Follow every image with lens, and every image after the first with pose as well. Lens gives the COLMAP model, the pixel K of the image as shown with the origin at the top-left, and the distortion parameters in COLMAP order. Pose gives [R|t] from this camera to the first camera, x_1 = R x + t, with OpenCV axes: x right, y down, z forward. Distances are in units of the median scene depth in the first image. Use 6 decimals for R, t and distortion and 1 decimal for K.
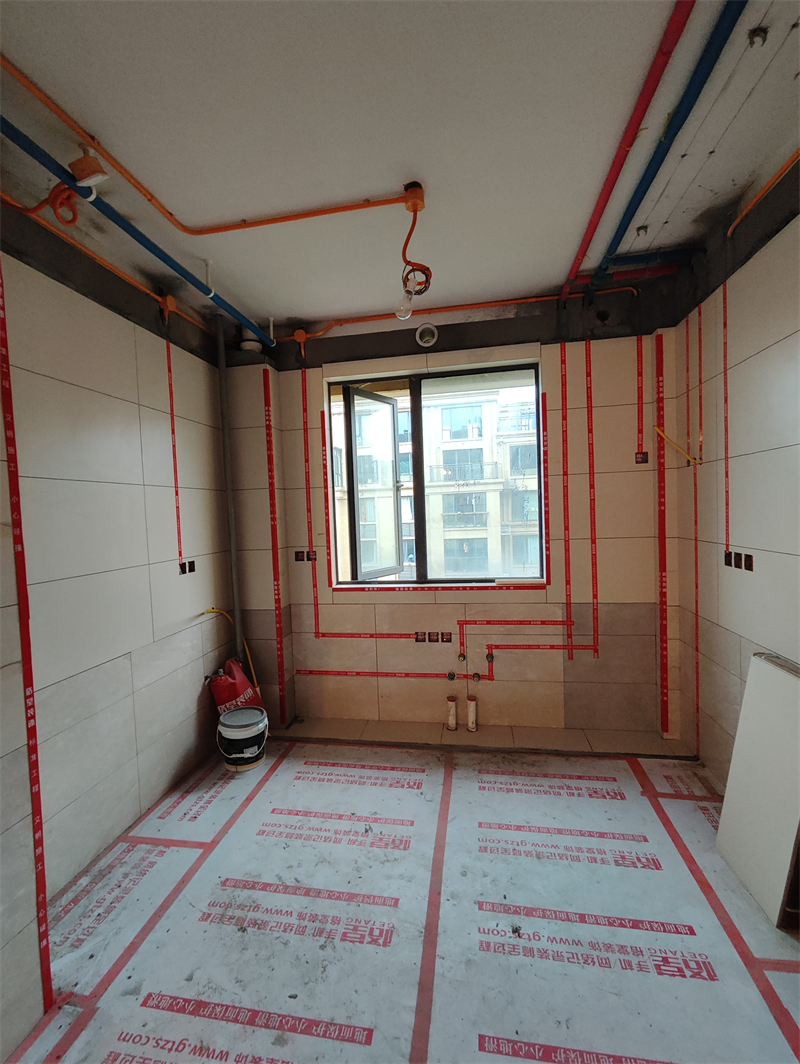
lens RADIAL K [[480.3, 0, 395.1], [0, 480.3, 532.2], [0, 0, 1]] dist [0.001391, 0.000407]
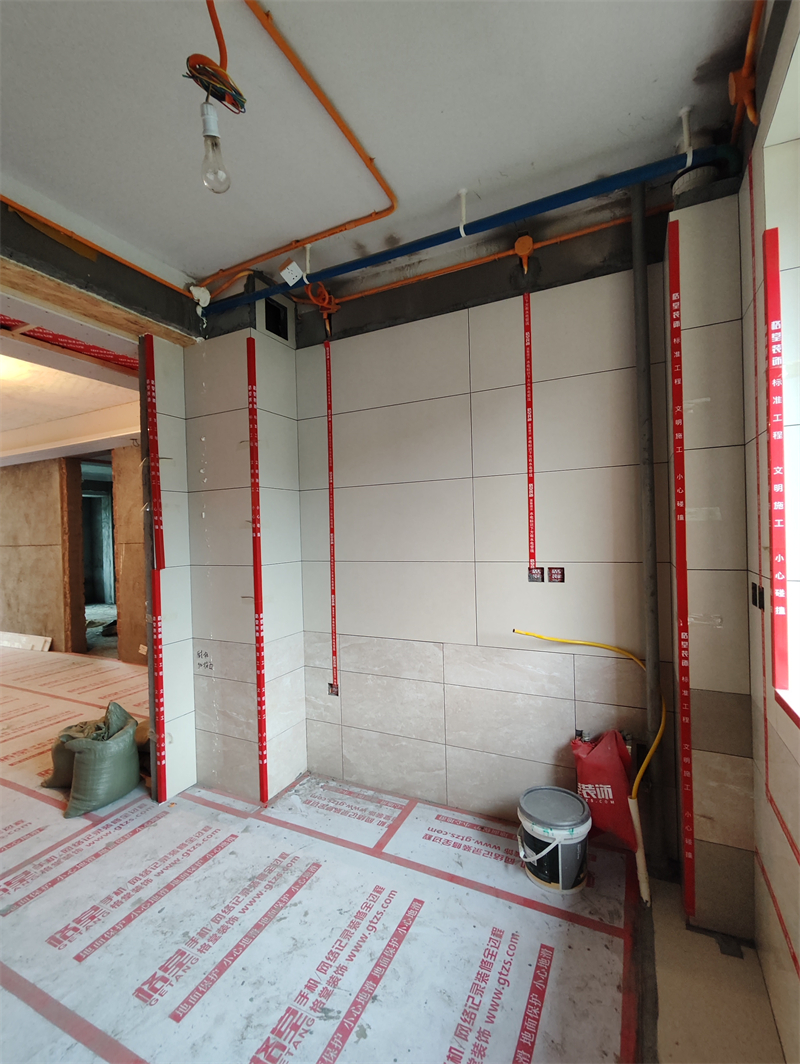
lens RADIAL K [[482.2, 0, 382.7], [0, 482.2, 536.7], [0, 0, 1]] dist [0.002014, 0.000564]
pose [[-0.299672, 0.052180, -0.952614, 0.503017], [-0.003369, 0.998439, 0.055750, -0.039512], [0.954036, 0.019916, -0.299028, 1.276313]]
